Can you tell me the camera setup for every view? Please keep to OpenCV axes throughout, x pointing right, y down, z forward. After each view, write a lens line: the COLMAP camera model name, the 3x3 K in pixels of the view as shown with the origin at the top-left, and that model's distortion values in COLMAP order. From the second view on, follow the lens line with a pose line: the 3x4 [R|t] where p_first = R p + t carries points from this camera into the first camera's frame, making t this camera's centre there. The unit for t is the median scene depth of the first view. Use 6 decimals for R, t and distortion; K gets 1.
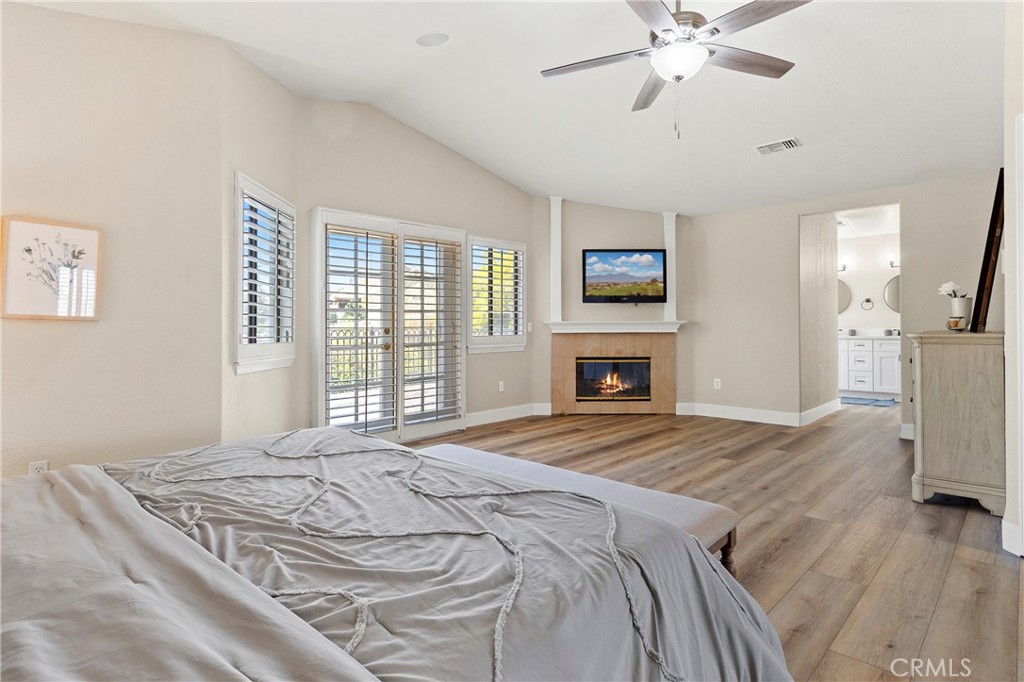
lens RADIAL K [[542.2, 0, 500.7], [0, 542.2, 338.8], [0, 0, 1]] dist [-0.000669, -0.000537]
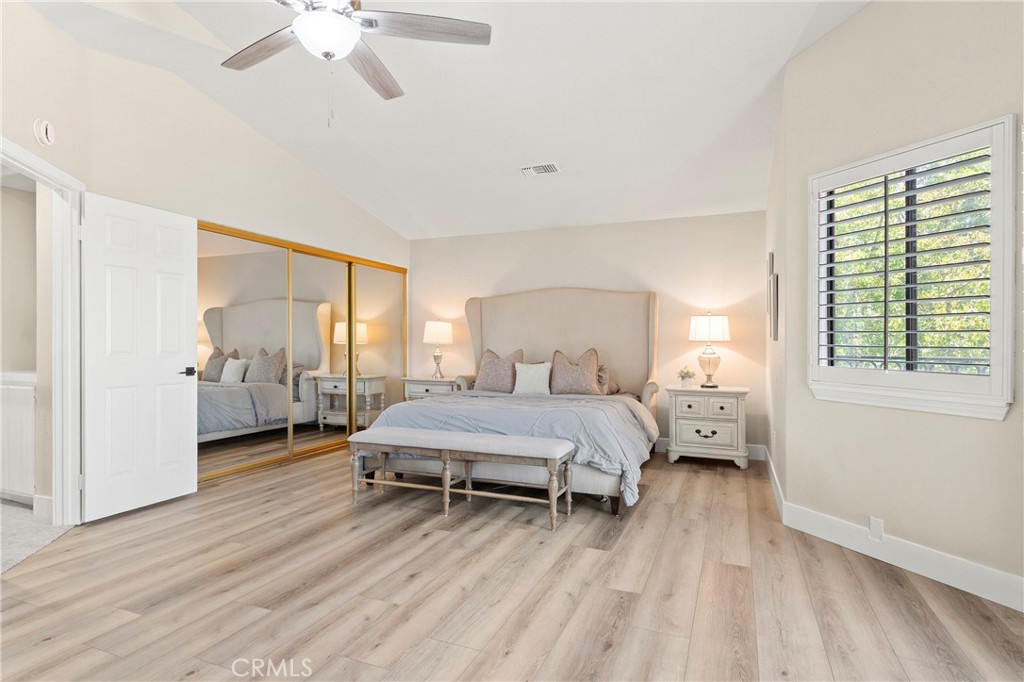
lens RADIAL K [[542.2, 0, 500.7], [0, 542.2, 338.8], [0, 0, 1]] dist [-0.000669, -0.000537]
pose [[-0.933362, -0.003802, -0.358917, 0.387209], [-0.009058, 0.999875, 0.012962, -0.047265], [0.358823, 0.015349, -0.933279, 1.859761]]
